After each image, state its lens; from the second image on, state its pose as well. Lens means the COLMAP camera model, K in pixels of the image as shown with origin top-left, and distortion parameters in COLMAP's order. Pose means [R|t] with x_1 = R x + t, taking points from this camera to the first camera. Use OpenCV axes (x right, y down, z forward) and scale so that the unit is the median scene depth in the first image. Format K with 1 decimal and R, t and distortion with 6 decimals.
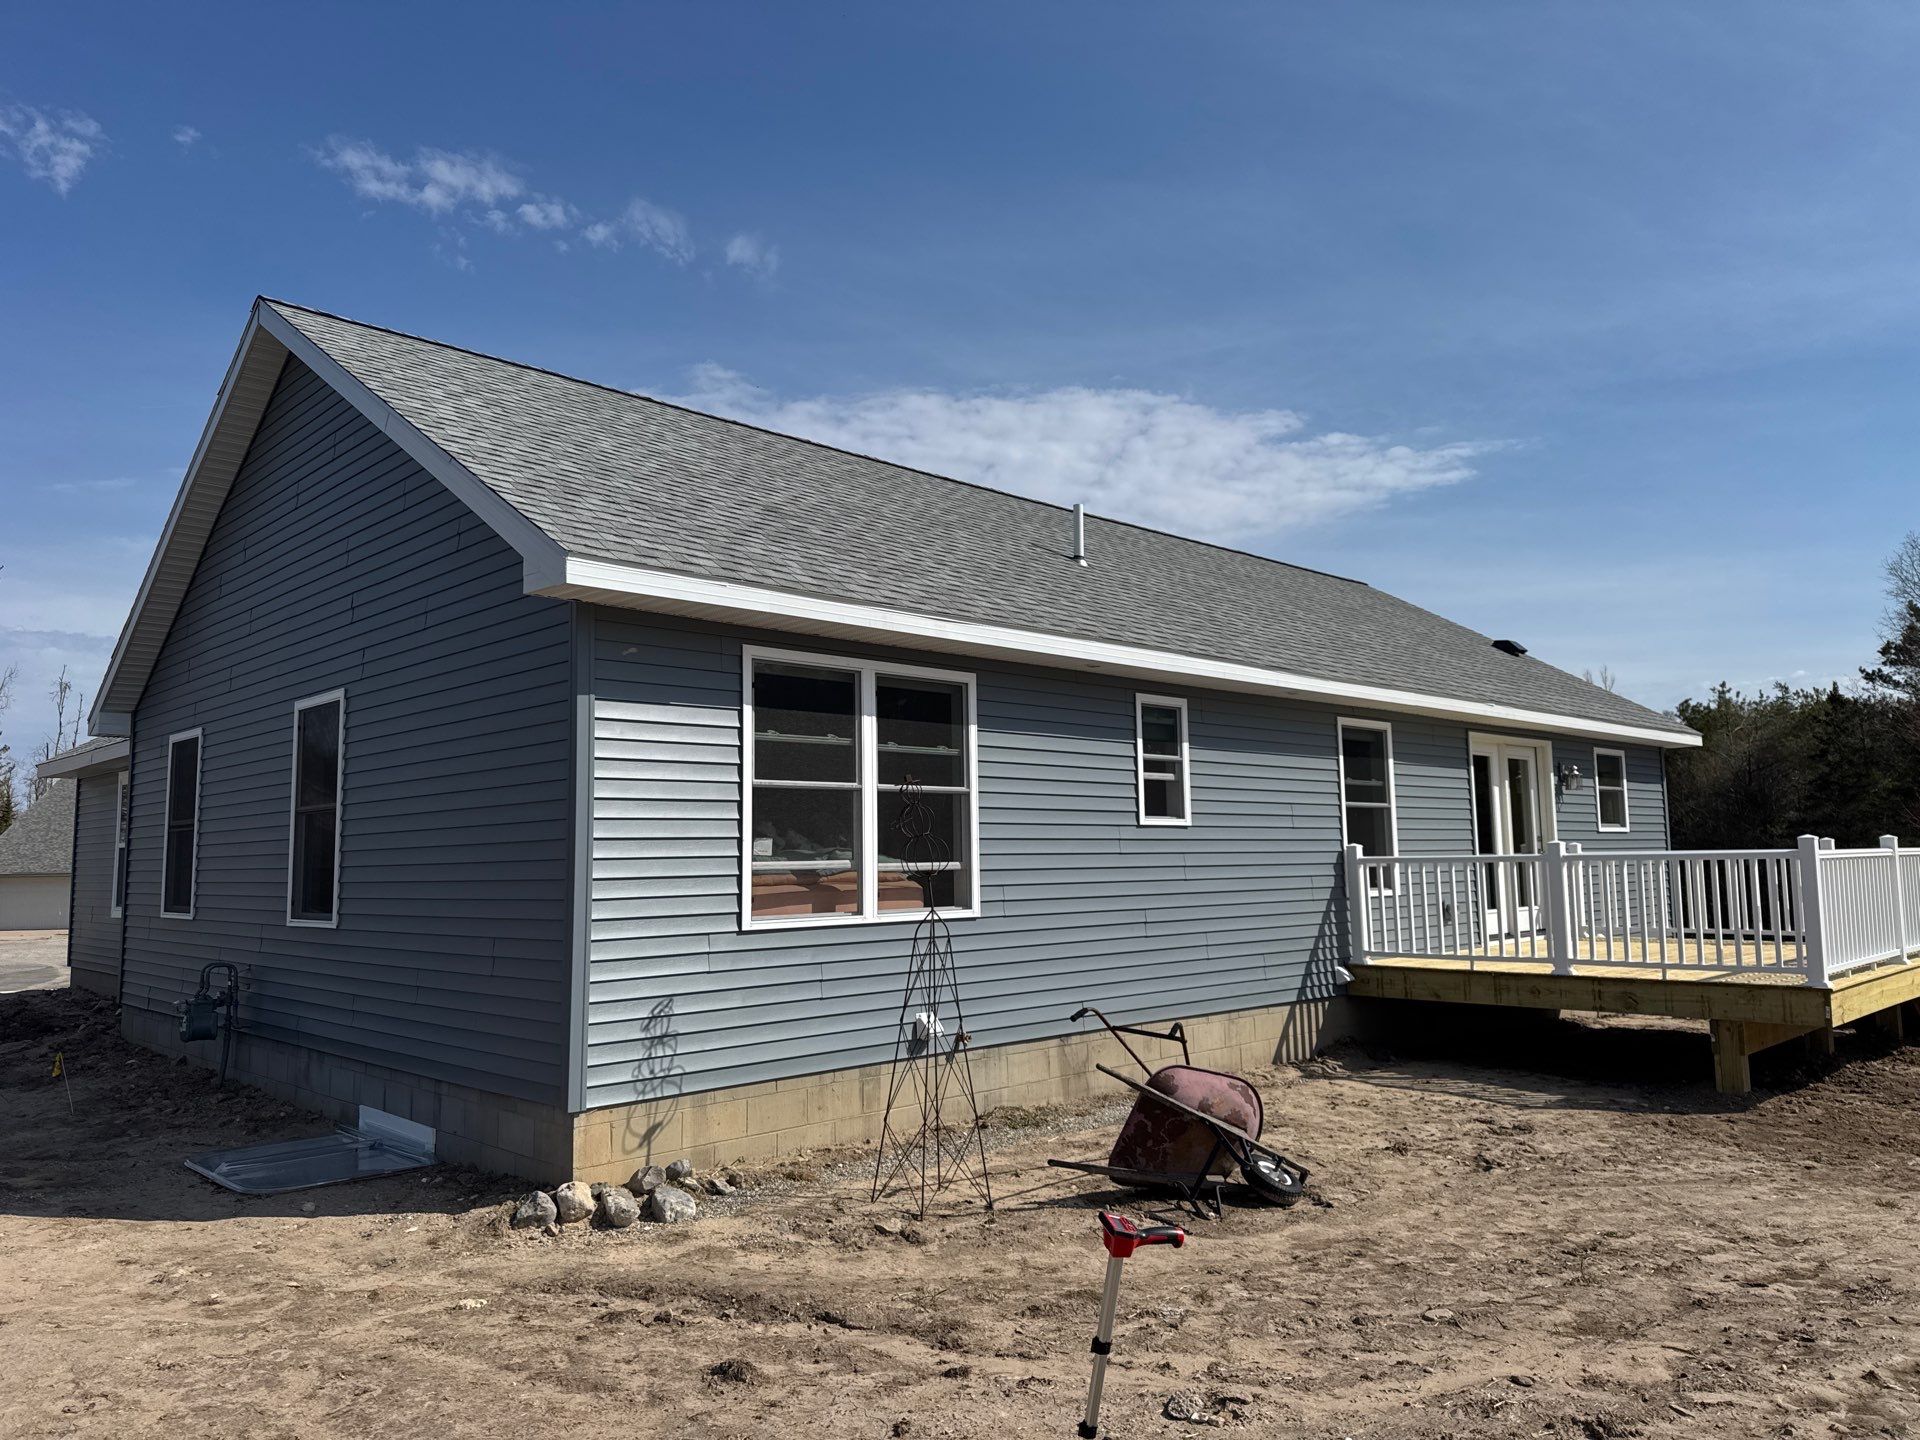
lens RADIAL K [[1320.2, 0, 960.0], [0, 1320.2, 720.0], [0, 0, 1]] dist [0.104840, -0.163405]
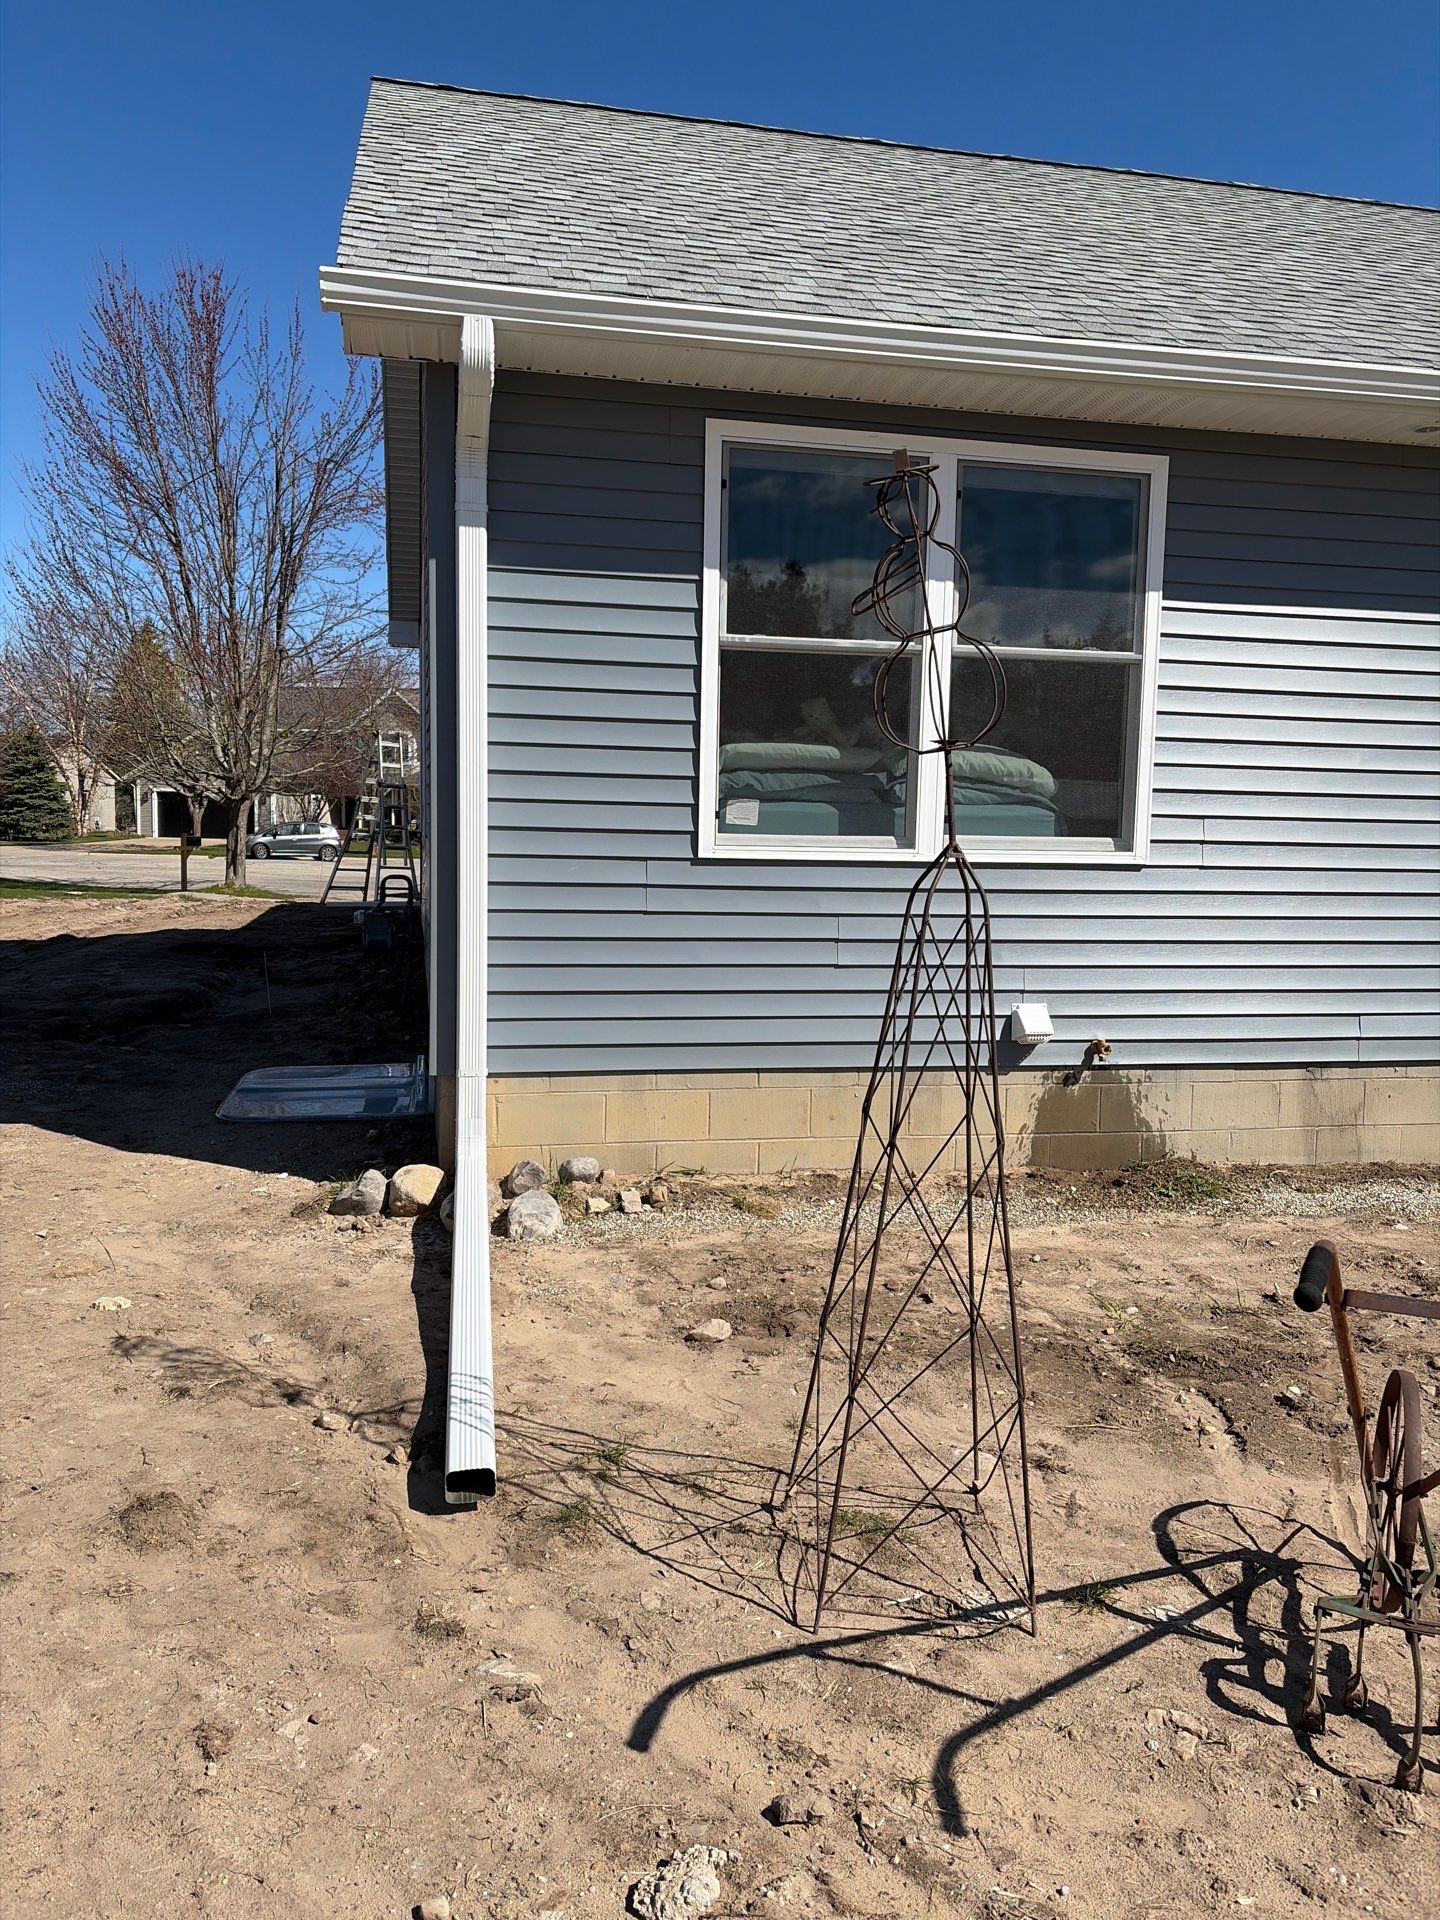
lens RADIAL K [[1409.3, 0, 720.0], [0, 1409.3, 960.0], [0, 0, 1]] dist [0.052009, -0.053343]
pose [[0.845256, 0.085102, -0.527541, 0.181165], [0.023679, 0.980302, 0.196082, 0.052128], [0.533836, -0.178231, 0.826591, 0.302748]]
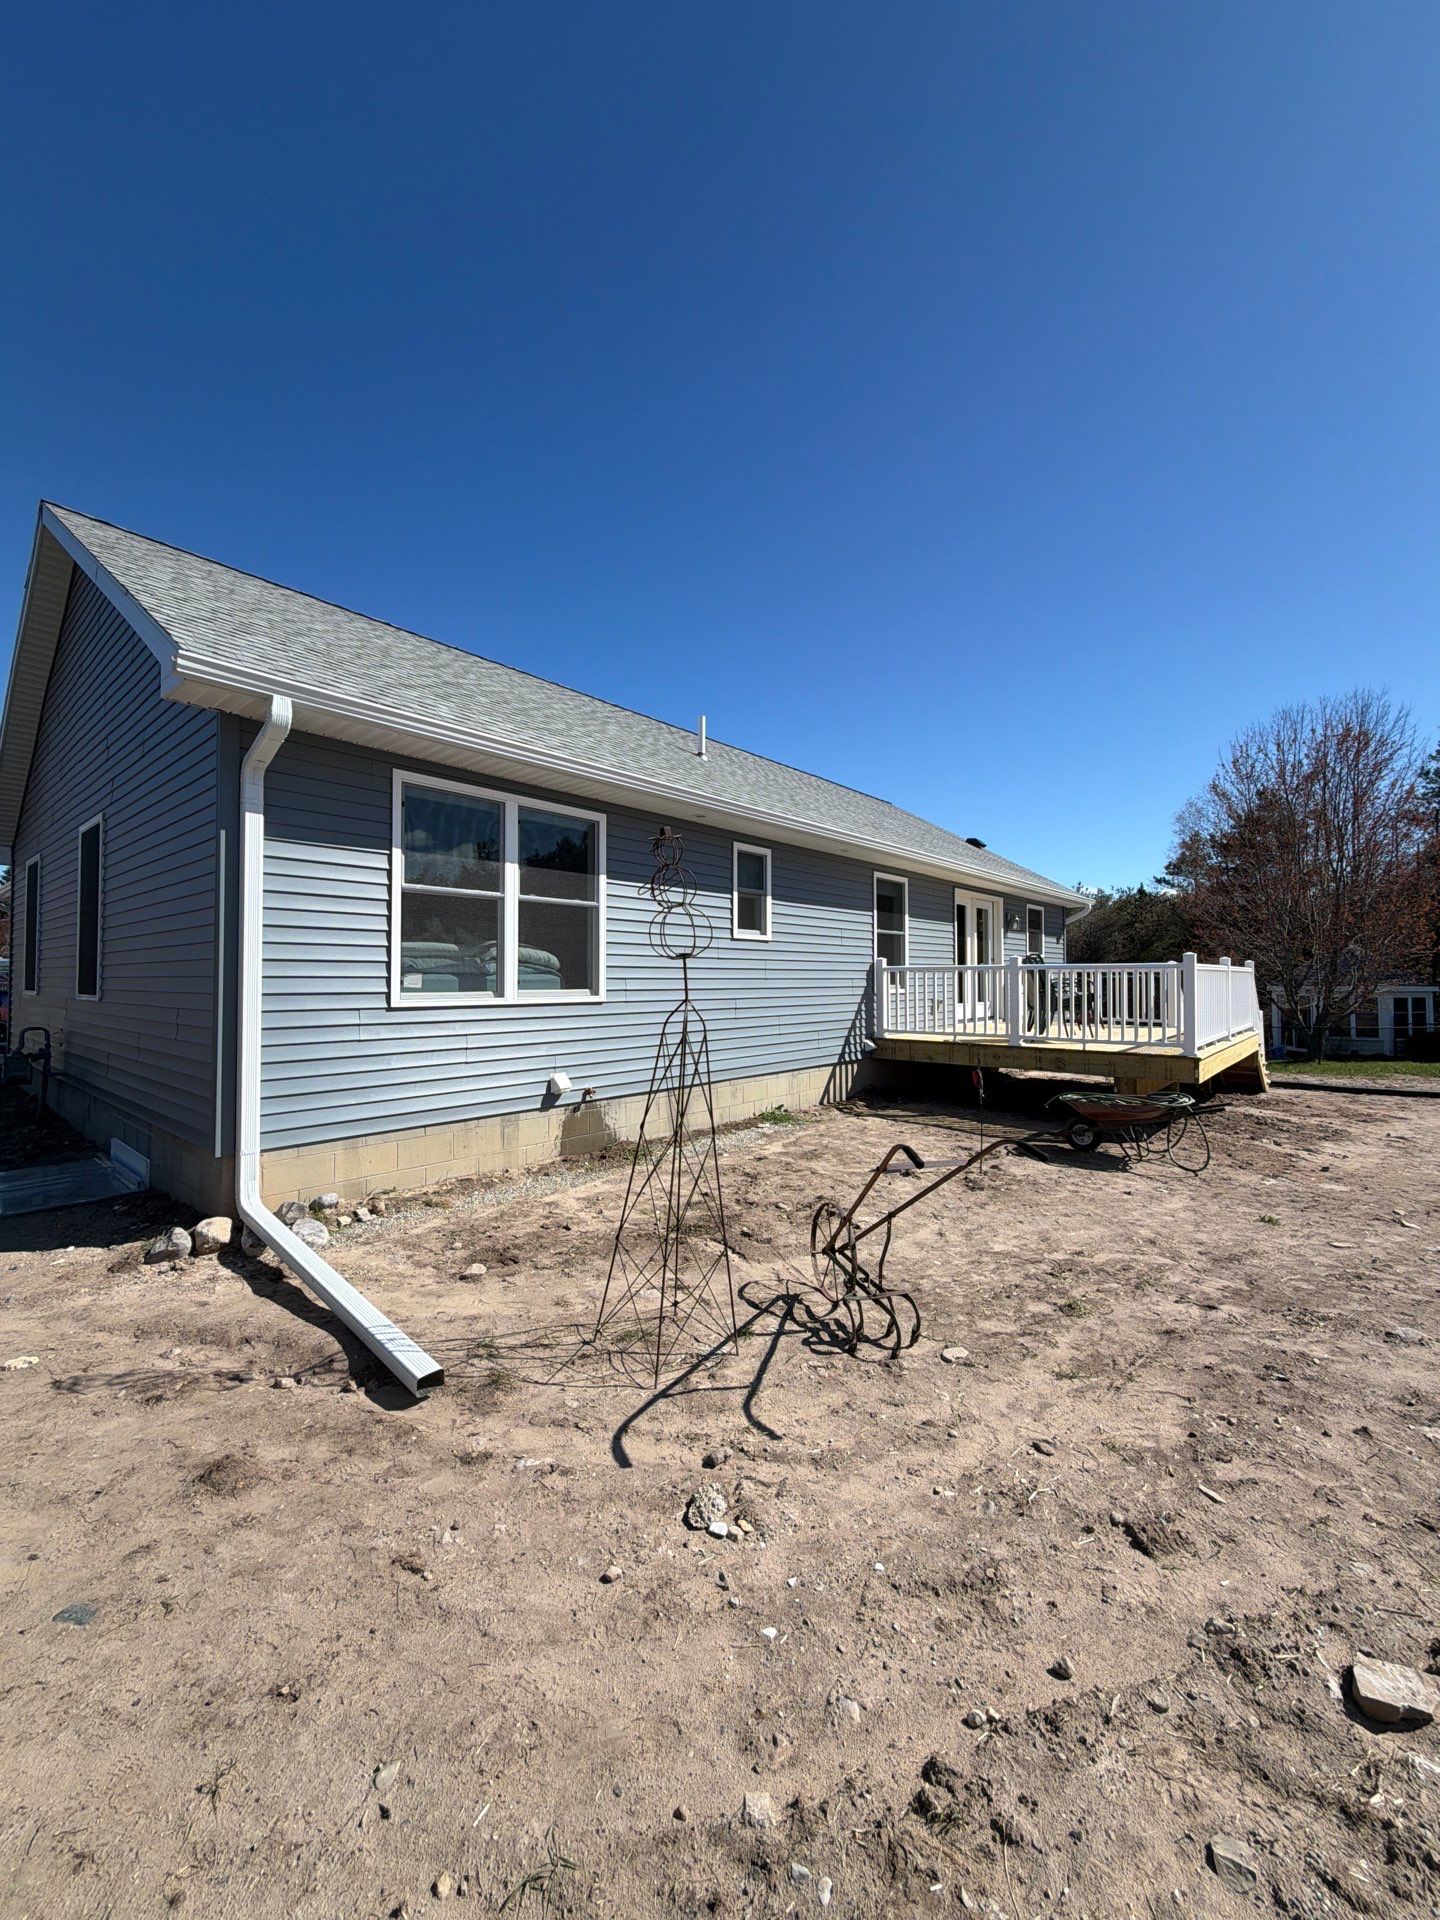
lens RADIAL K [[746.9, 0, 712.3], [0, 746.9, 964.2], [0, 0, 1]] dist [-0.001161, -0.000109]
pose [[0.997001, 0.017429, 0.075404, 0.058092], [-0.023914, 0.996011, 0.085970, 0.041702], [-0.073605, -0.087516, 0.993440, 0.236249]]
